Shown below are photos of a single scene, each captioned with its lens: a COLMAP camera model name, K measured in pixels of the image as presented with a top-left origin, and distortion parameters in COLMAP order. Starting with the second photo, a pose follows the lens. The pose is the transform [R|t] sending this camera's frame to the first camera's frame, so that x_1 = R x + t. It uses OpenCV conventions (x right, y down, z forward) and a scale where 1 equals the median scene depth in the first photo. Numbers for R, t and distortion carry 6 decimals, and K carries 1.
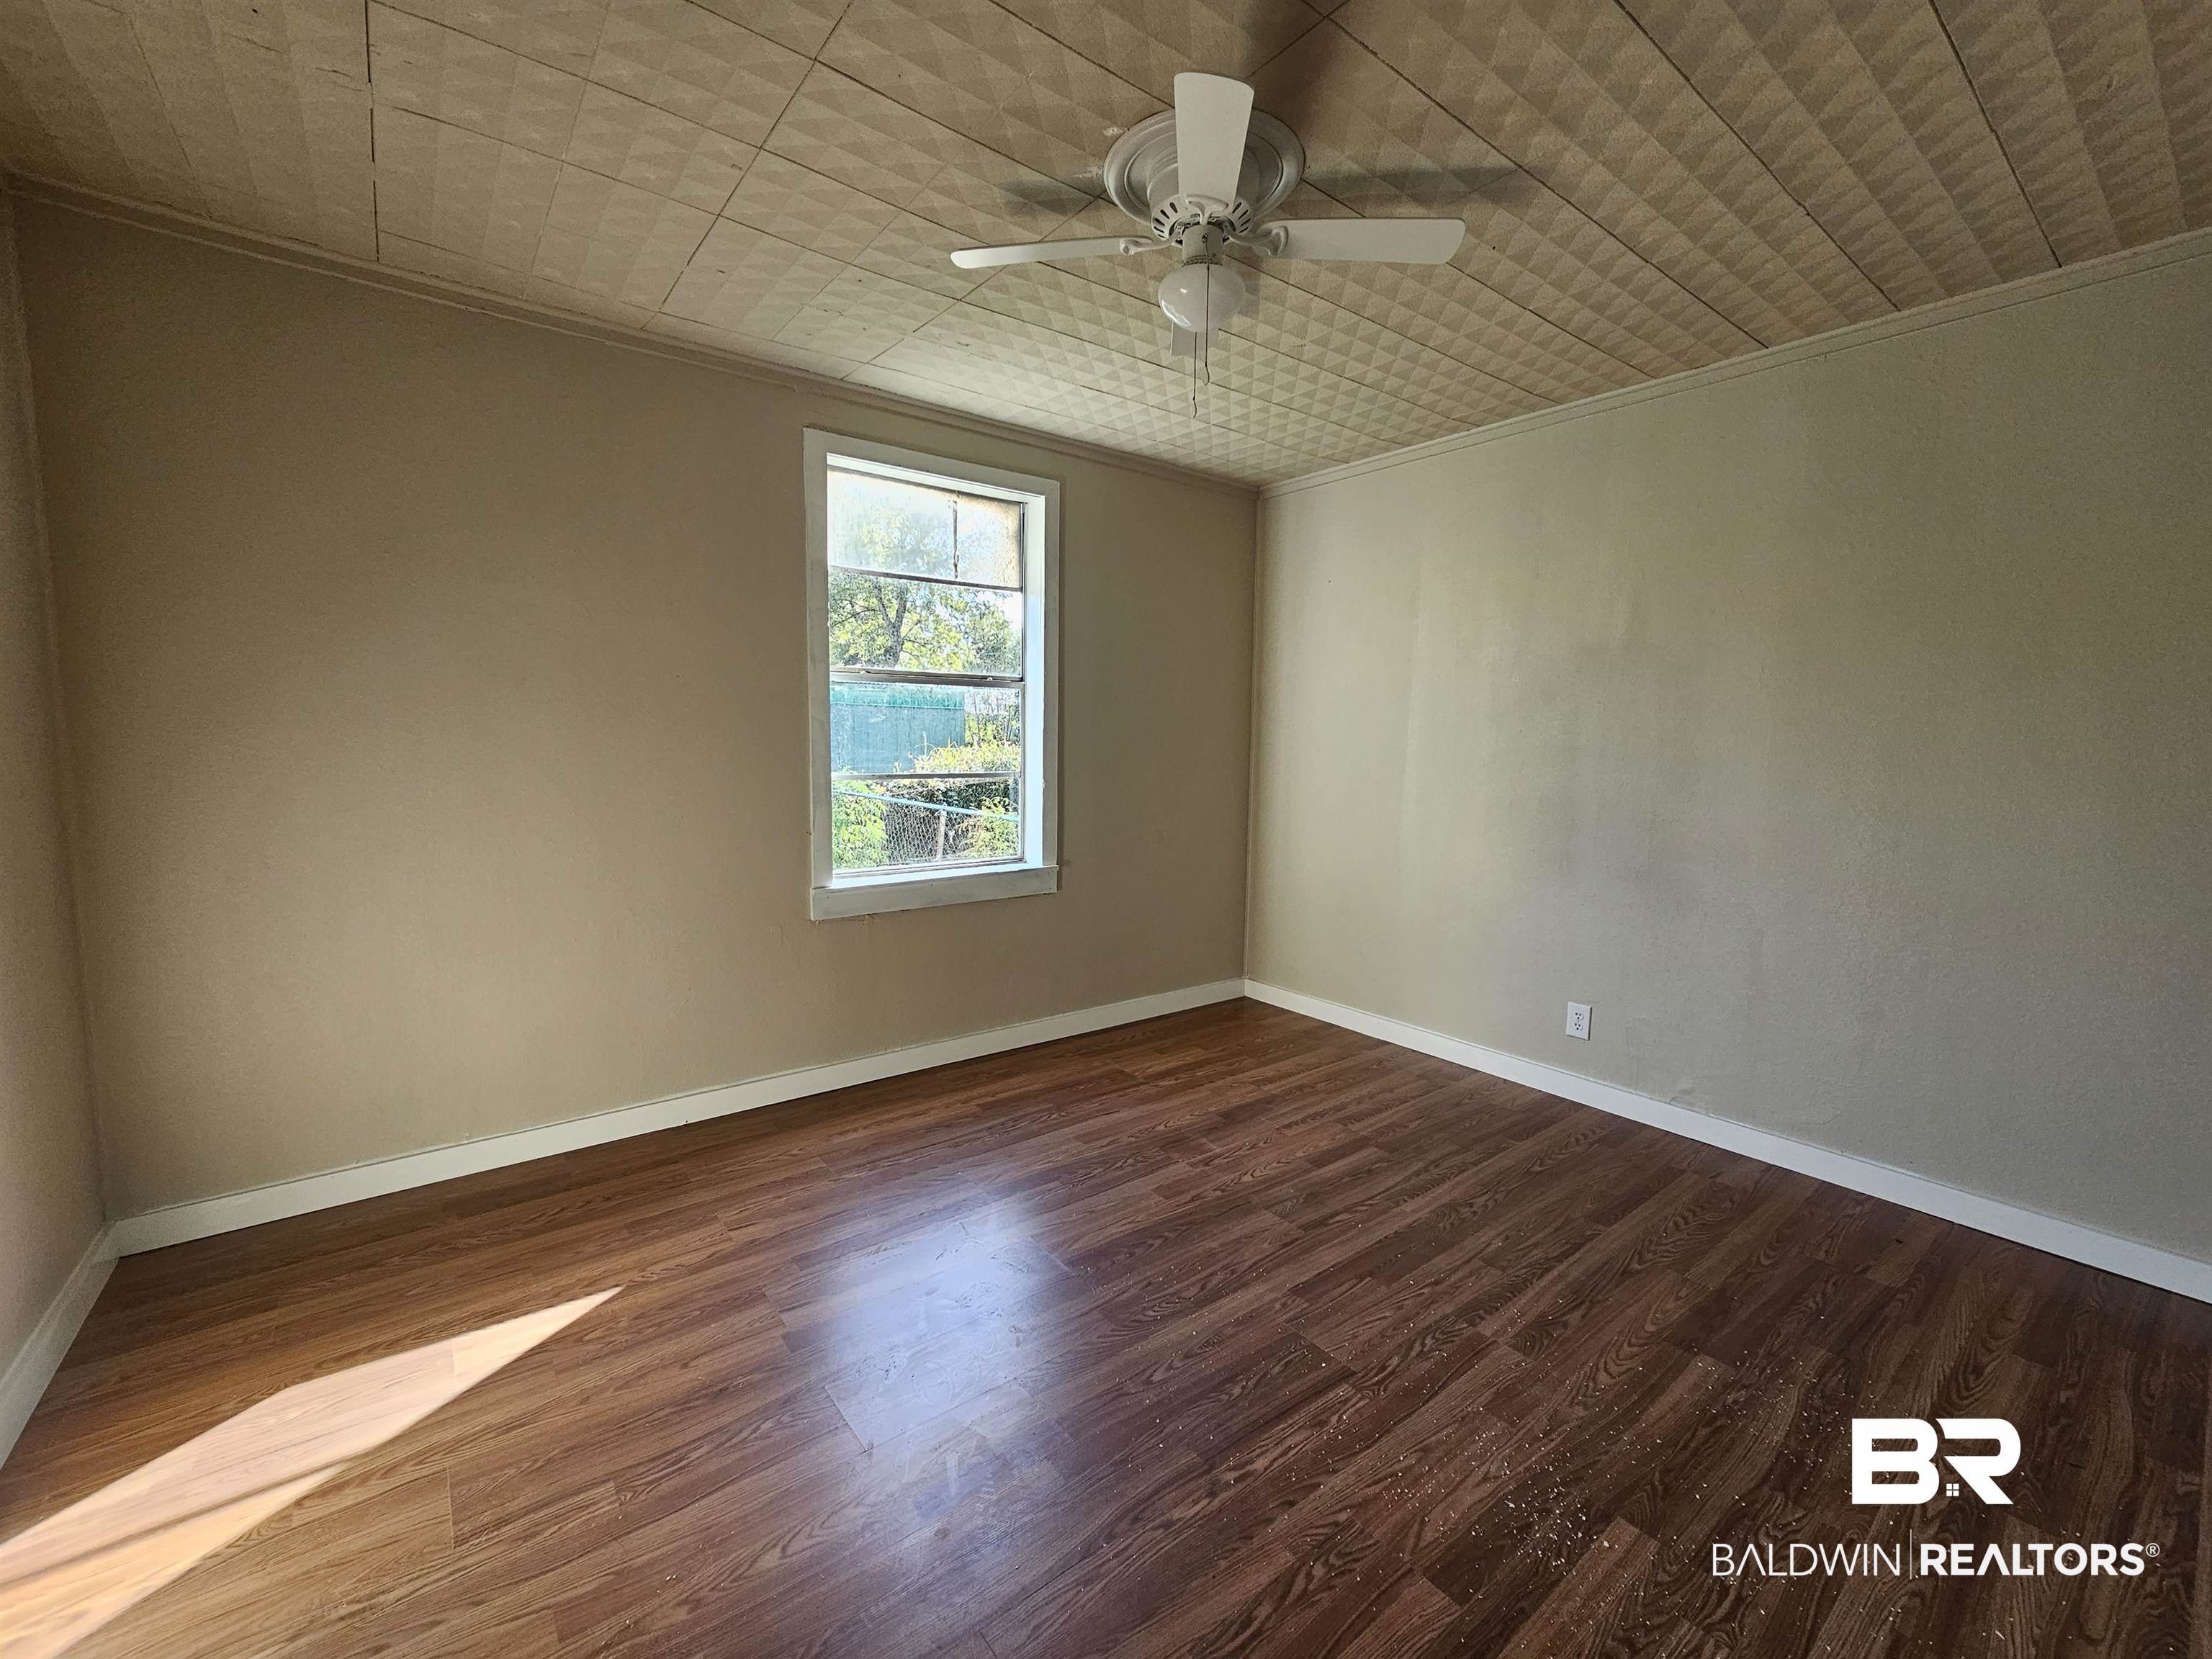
lens RADIAL K [[901.8, 0, 1113.5], [0, 901.8, 831.8], [0, 0, 1]] dist [-0.008134, 0.004492]
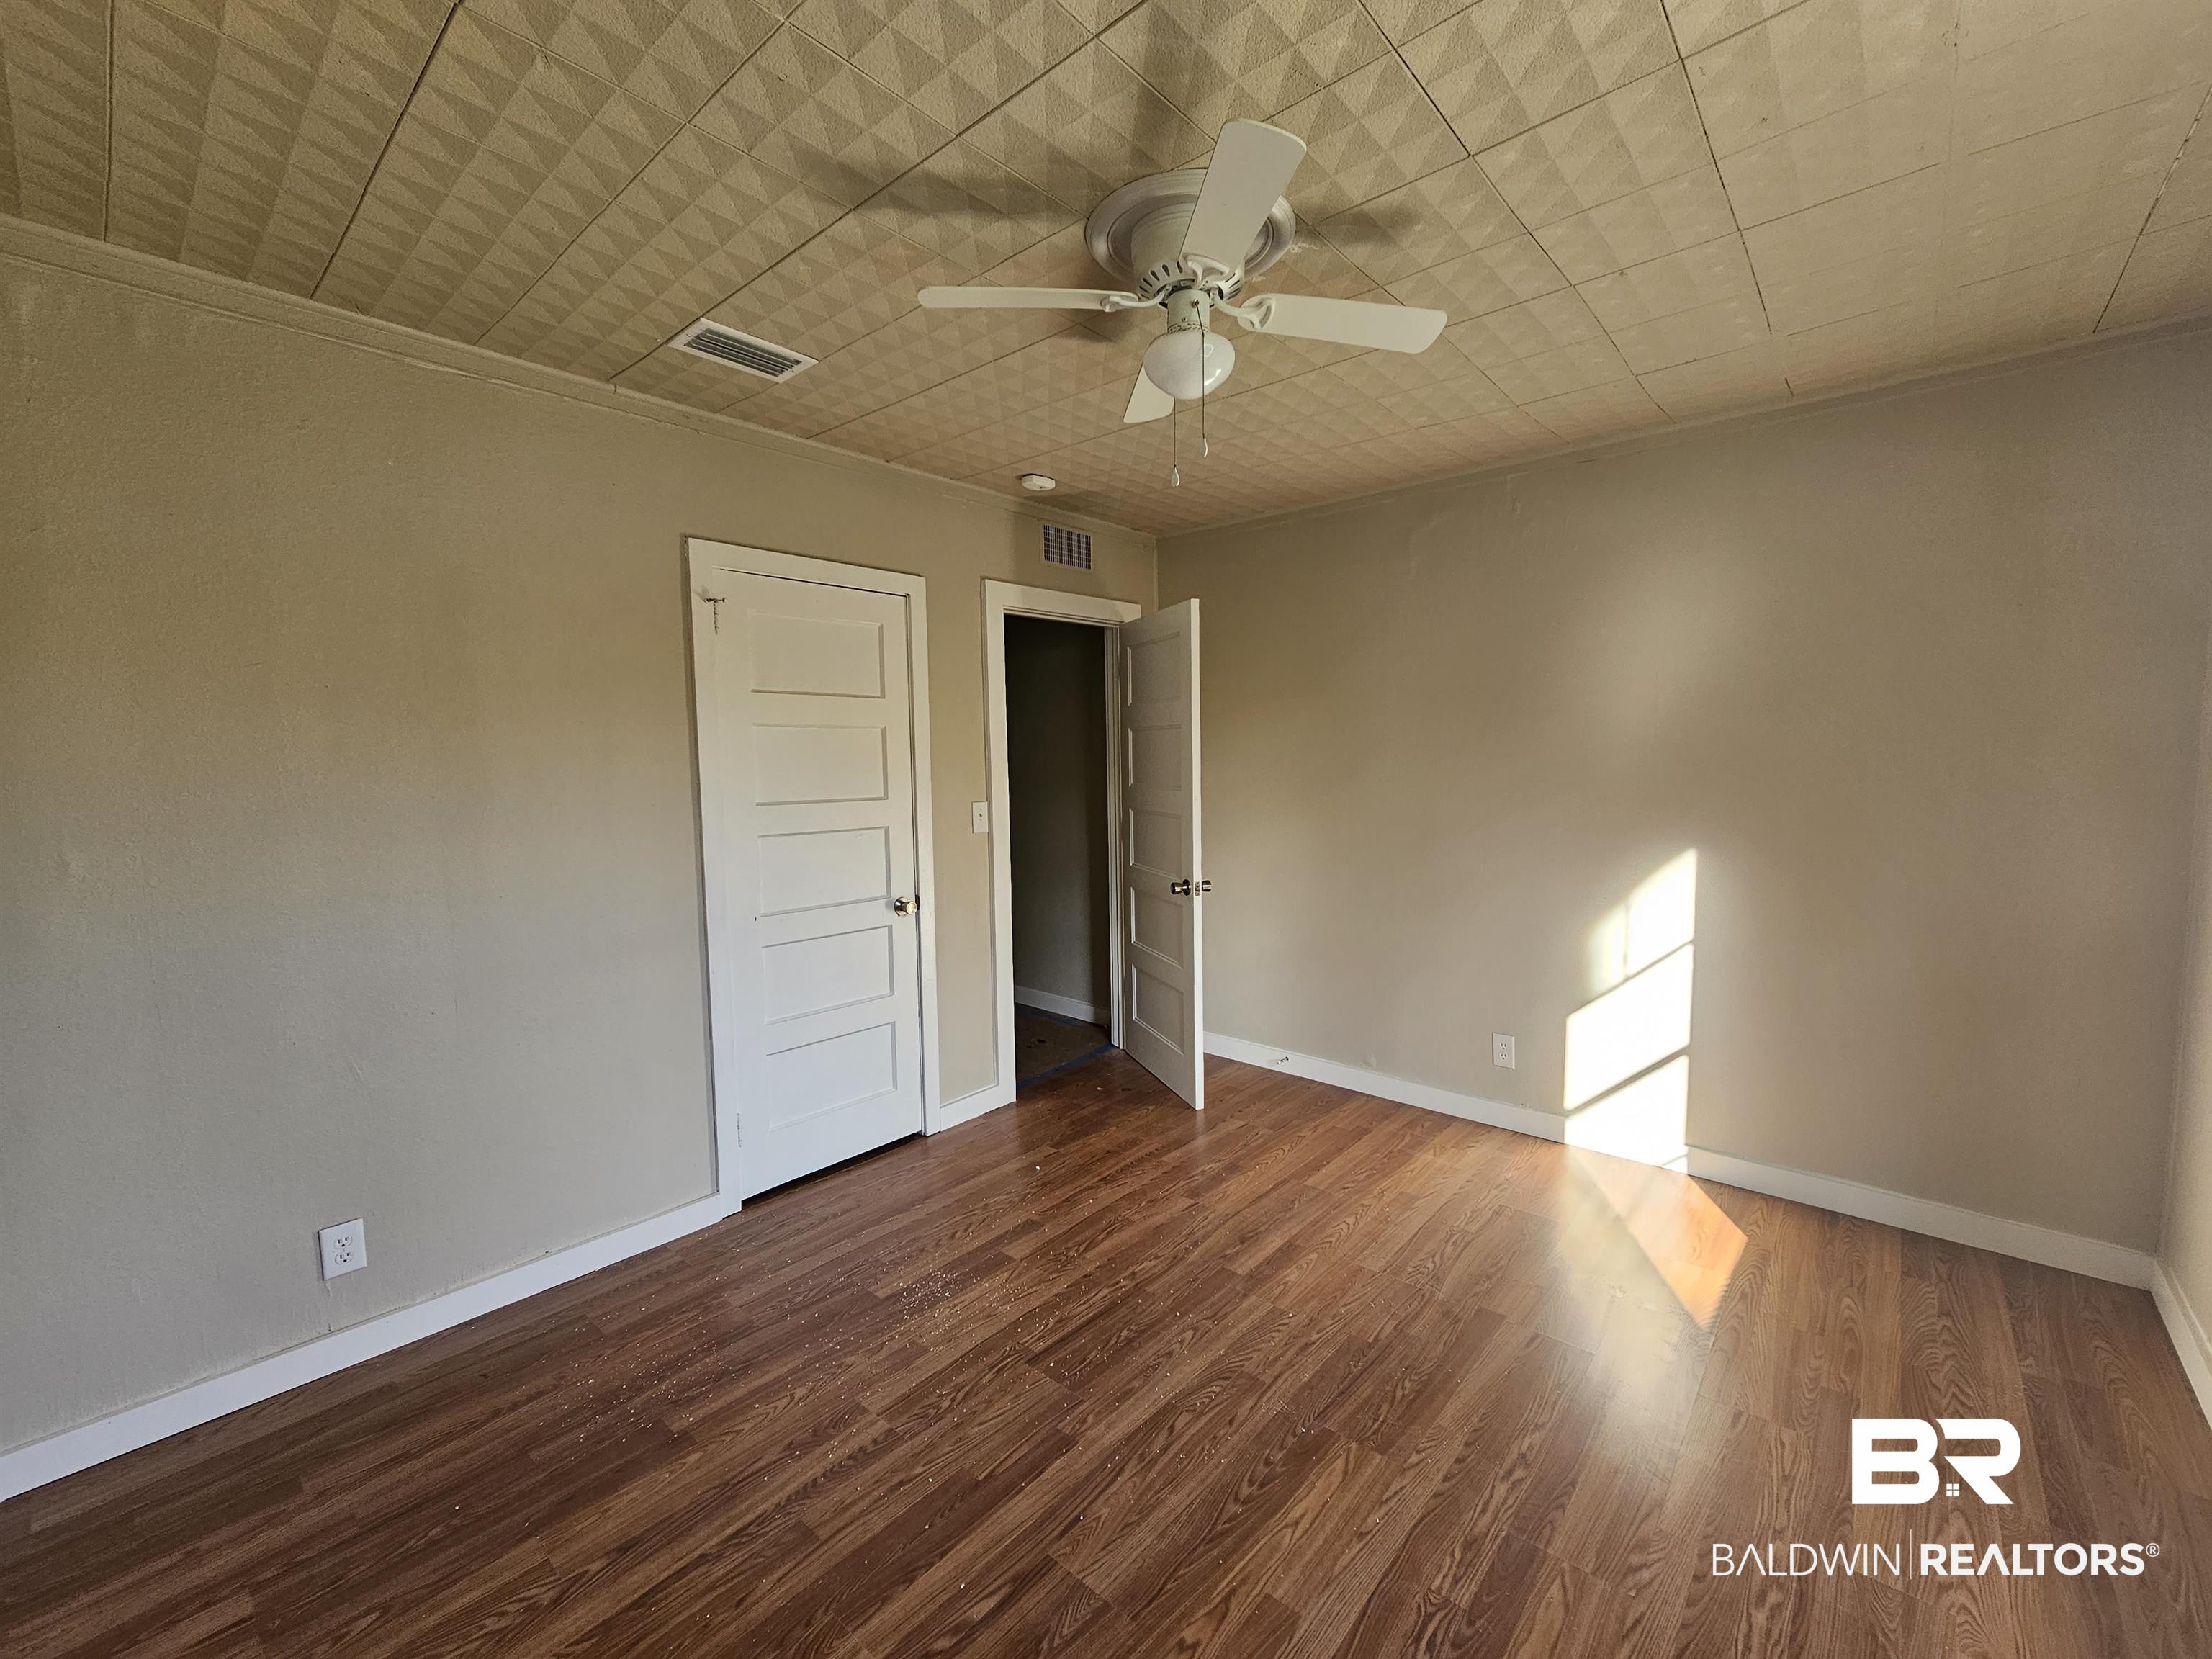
lens RADIAL K [[901.8, 0, 1113.5], [0, 901.8, 831.8], [0, 0, 1]] dist [-0.008134, 0.004492]
pose [[-0.982272, 0.014888, -0.186871, 0.338973], [-0.020631, 0.982201, 0.186697, -0.266474], [0.186325, 0.187242, -0.964481, 1.870521]]
